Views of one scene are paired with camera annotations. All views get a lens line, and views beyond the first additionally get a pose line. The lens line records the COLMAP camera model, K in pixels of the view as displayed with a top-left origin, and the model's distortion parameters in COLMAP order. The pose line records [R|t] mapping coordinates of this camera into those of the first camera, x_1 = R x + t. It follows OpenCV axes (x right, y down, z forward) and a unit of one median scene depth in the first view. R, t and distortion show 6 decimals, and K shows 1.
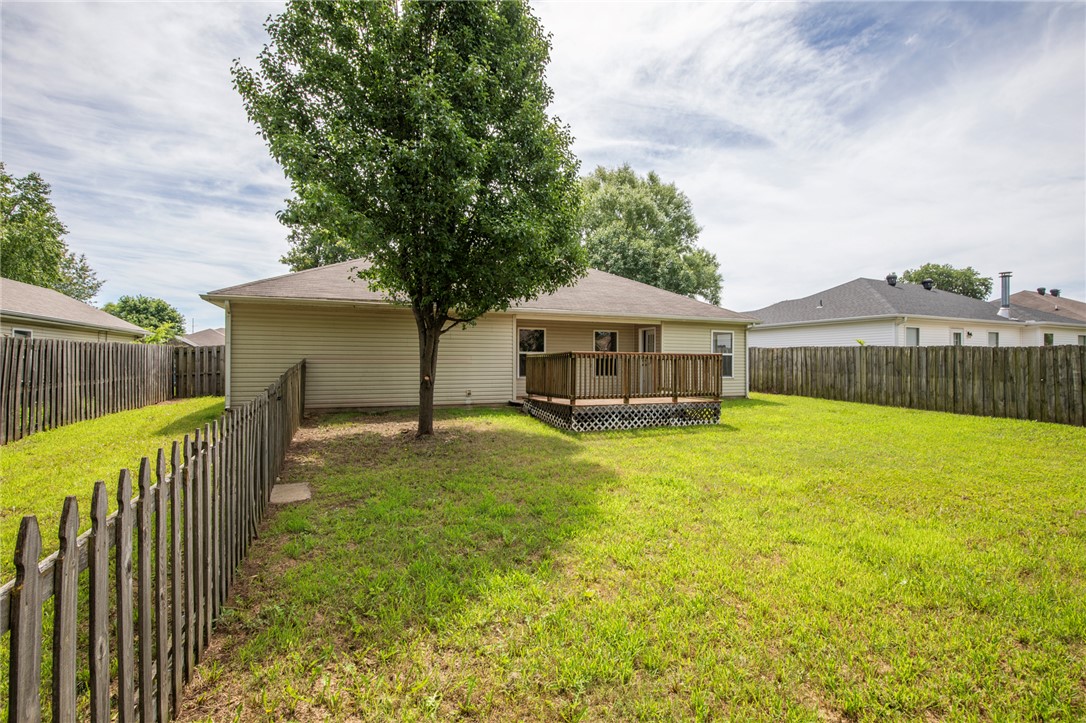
lens RADIAL K [[506.4, 0, 552.9], [0, 506.4, 359.1], [0, 0, 1]] dist [-0.024809, 0.000090]
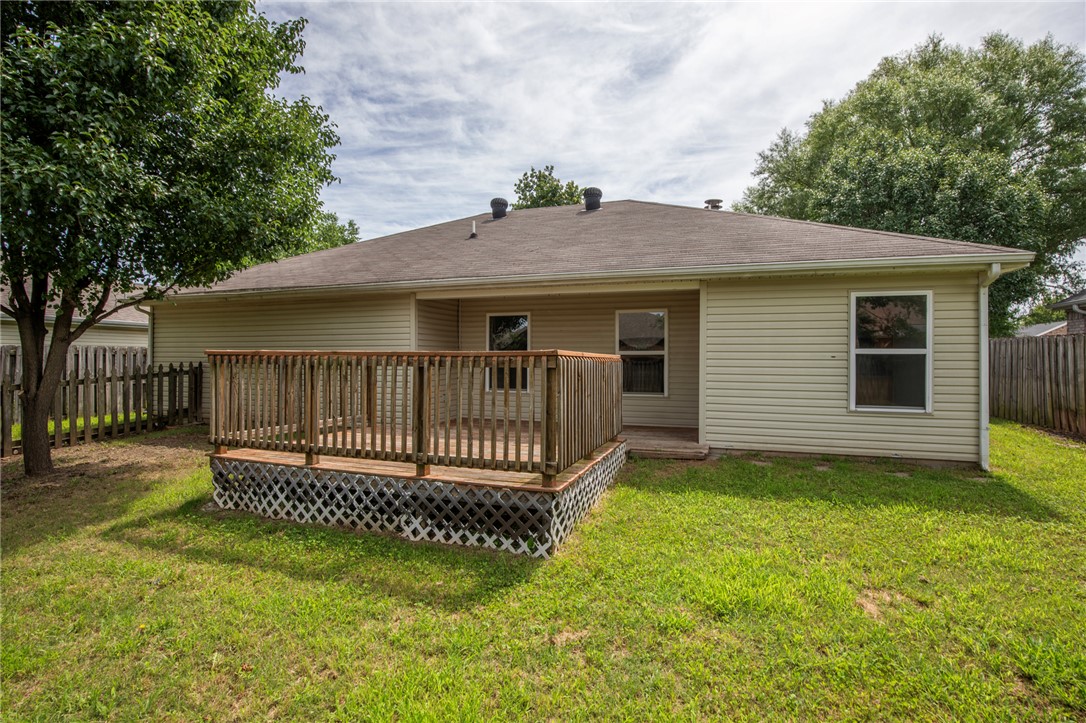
lens RADIAL K [[506.4, 0, 552.9], [0, 506.4, 359.1], [0, 0, 1]] dist [-0.024809, 0.000090]
pose [[0.743446, 0.000787, -0.668795, 0.607819], [-0.002644, 0.999995, -0.001762, -0.007686], [0.668791, 0.003078, 0.743445, 0.801205]]
